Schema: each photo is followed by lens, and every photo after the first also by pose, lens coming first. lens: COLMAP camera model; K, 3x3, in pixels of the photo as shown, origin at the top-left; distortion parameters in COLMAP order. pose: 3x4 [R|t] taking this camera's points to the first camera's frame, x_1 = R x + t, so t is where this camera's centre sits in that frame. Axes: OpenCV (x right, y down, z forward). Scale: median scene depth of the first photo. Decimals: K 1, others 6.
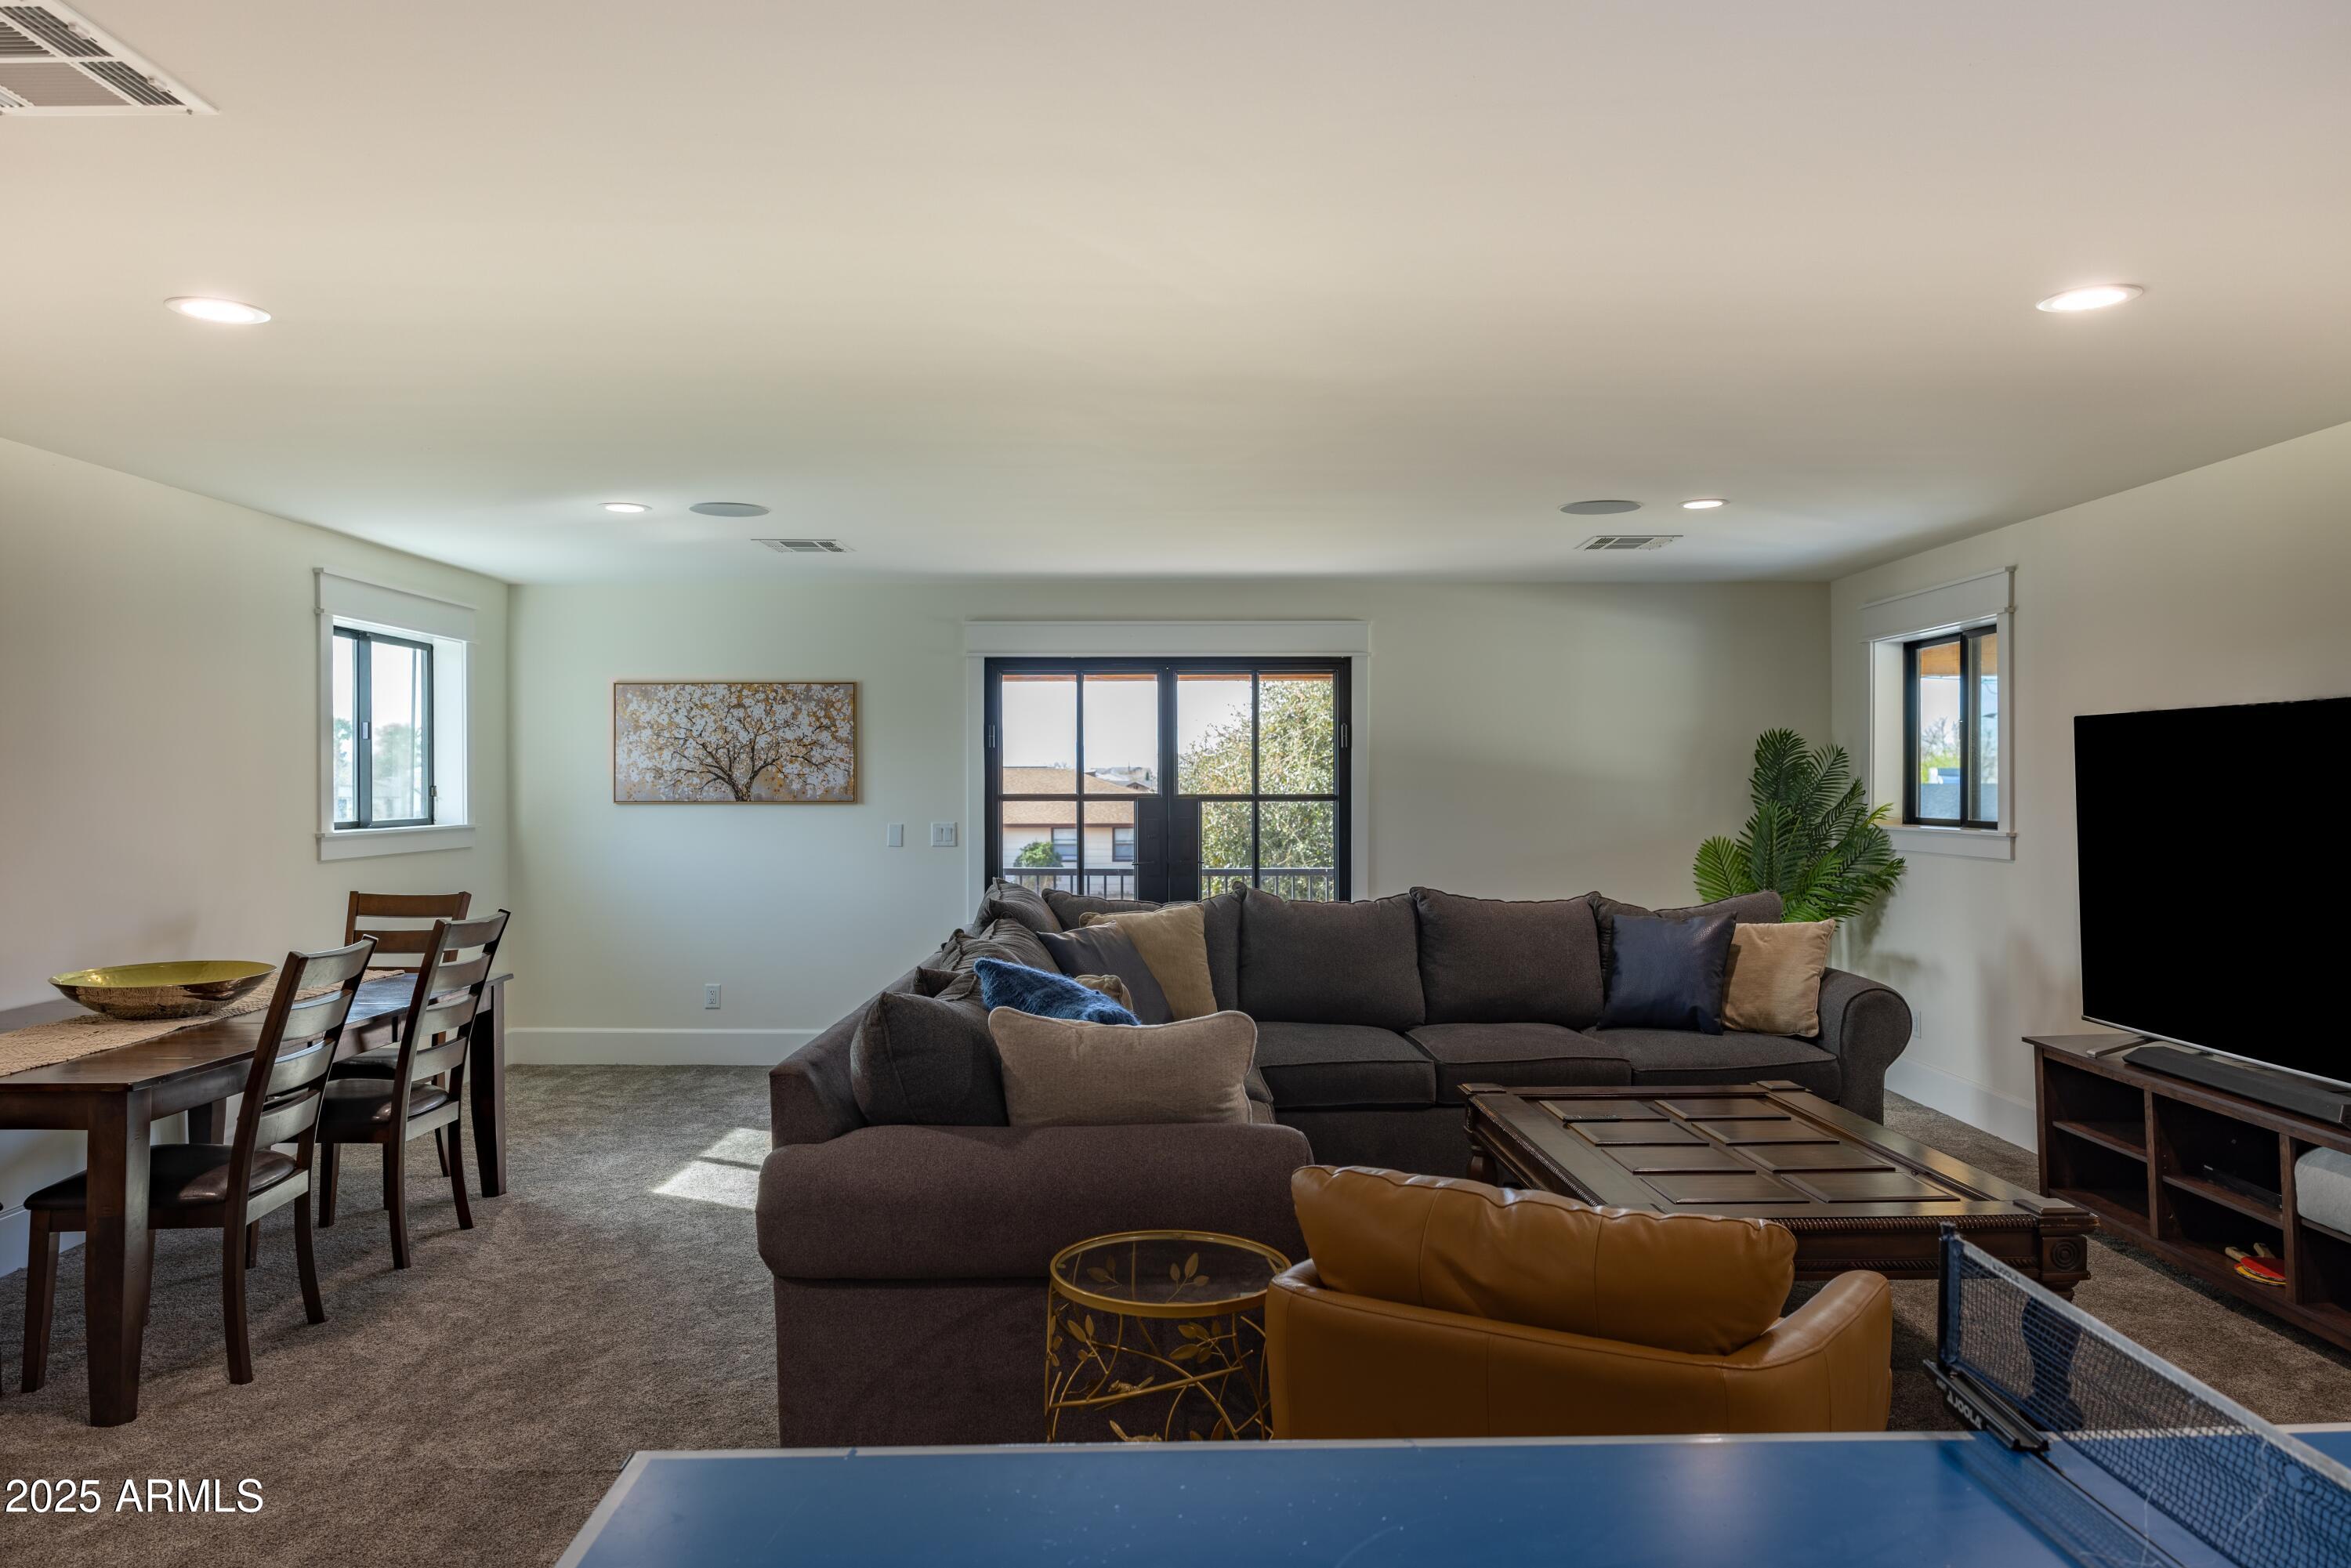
lens RADIAL K [[1586.8, 0, 1186.1], [0, 1586.8, 775.9], [0, 0, 1]] dist [0.009294, 0.002030]
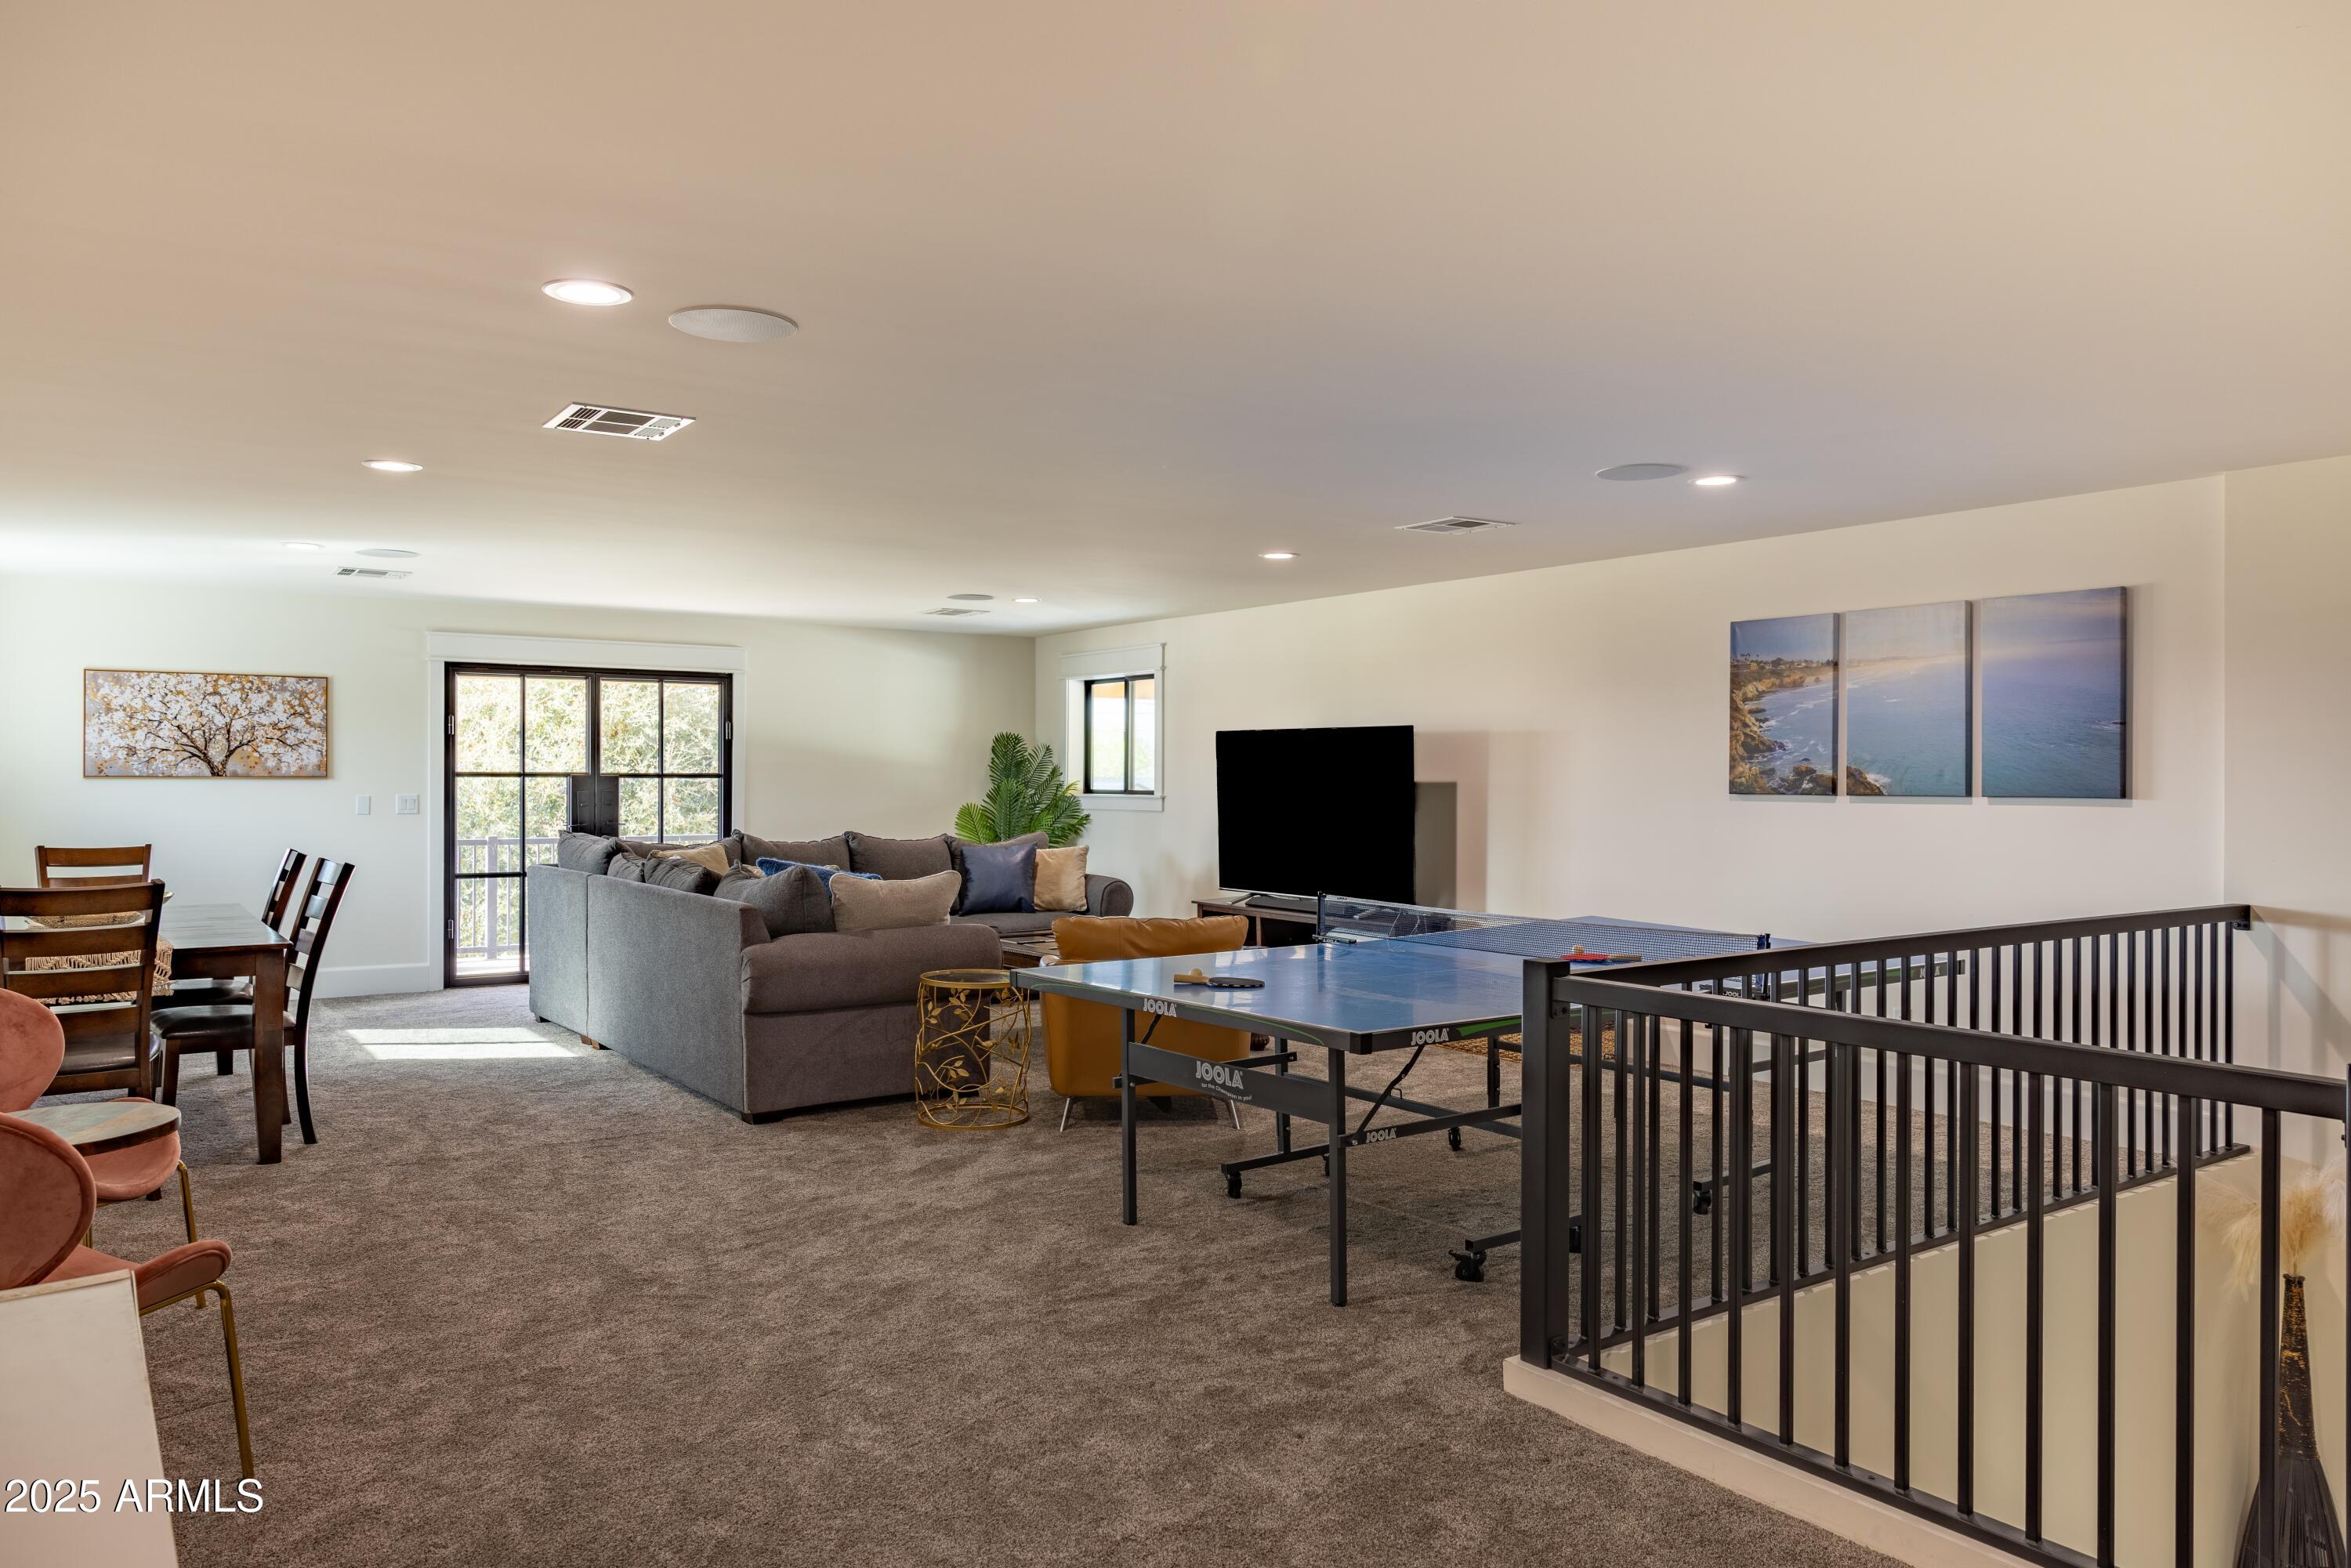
lens RADIAL K [[1586.8, 0, 1171.1], [0, 1586.8, 783.8], [0, 0, 1]] dist [0.009294, 0.002030]
pose [[0.819236, 0.001828, 0.573454, -0.375601], [-0.007552, 0.999943, 0.007602, 0.007338], [-0.573407, -0.010559, 0.819202, -0.343970]]
